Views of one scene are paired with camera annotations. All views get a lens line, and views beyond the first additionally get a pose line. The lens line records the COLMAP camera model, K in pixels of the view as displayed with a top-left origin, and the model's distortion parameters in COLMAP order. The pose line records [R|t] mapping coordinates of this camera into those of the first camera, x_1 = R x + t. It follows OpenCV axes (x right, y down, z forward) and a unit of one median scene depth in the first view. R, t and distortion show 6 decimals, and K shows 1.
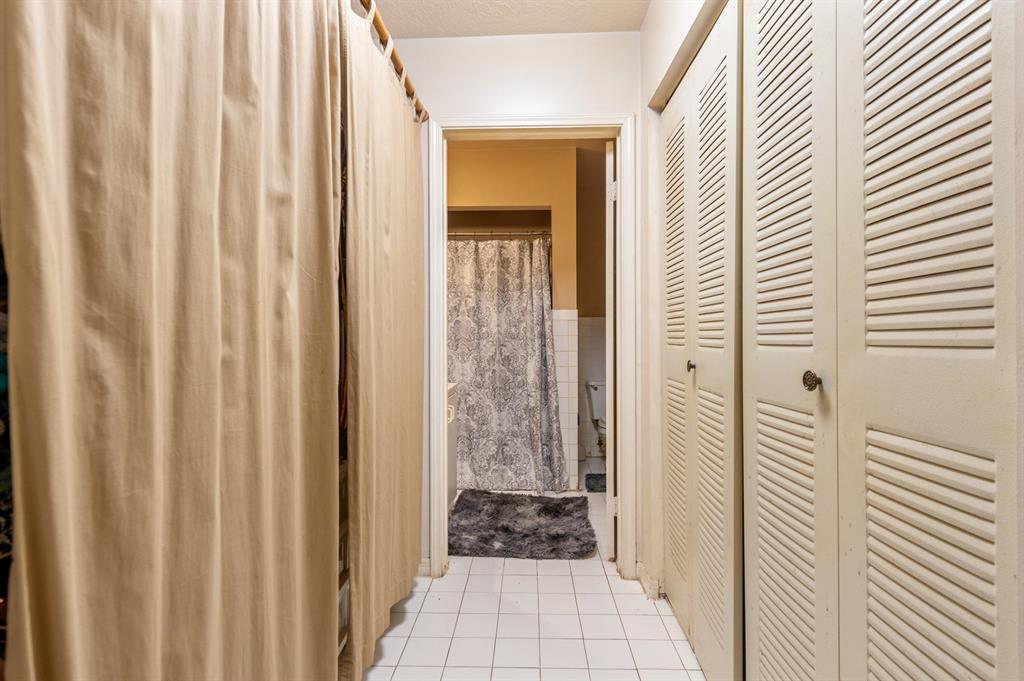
lens RADIAL K [[484.9, 0, 512.8], [0, 484.9, 342.8], [0, 0, 1]] dist [0.013872, -0.003807]
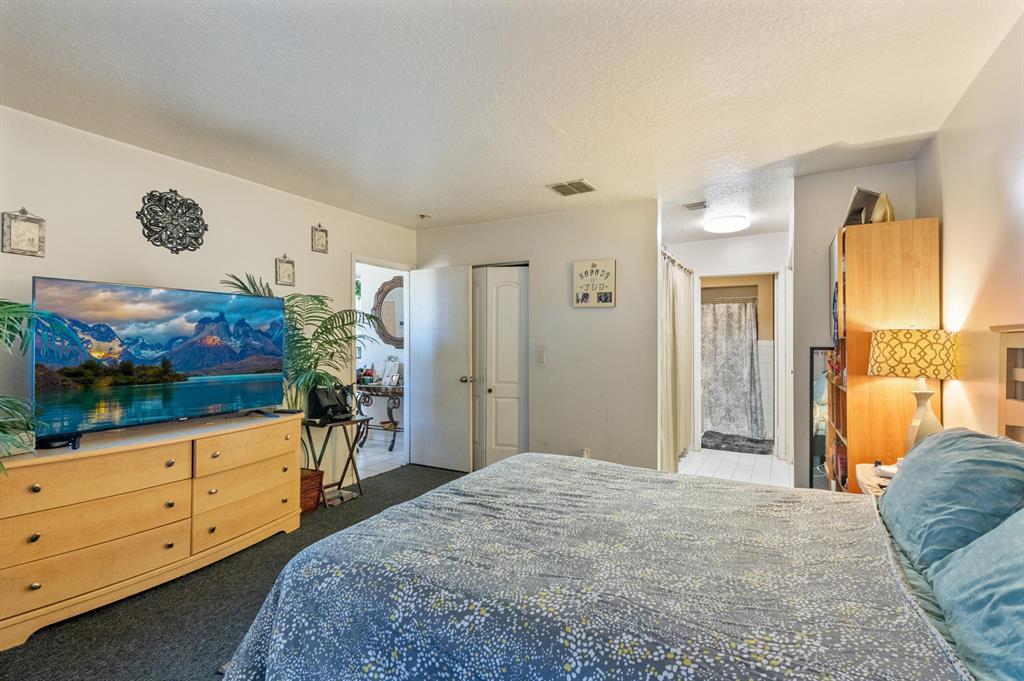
lens RADIAL K [[484.9, 0, 518.3], [0, 484.9, 337.2], [0, 0, 1]] dist [0.013872, -0.003807]
pose [[0.896571, 0.000298, -0.442900, 0.083067], [-0.001222, 0.999998, -0.001802, -0.075698], [0.442898, 0.002157, 0.896569, -1.078276]]
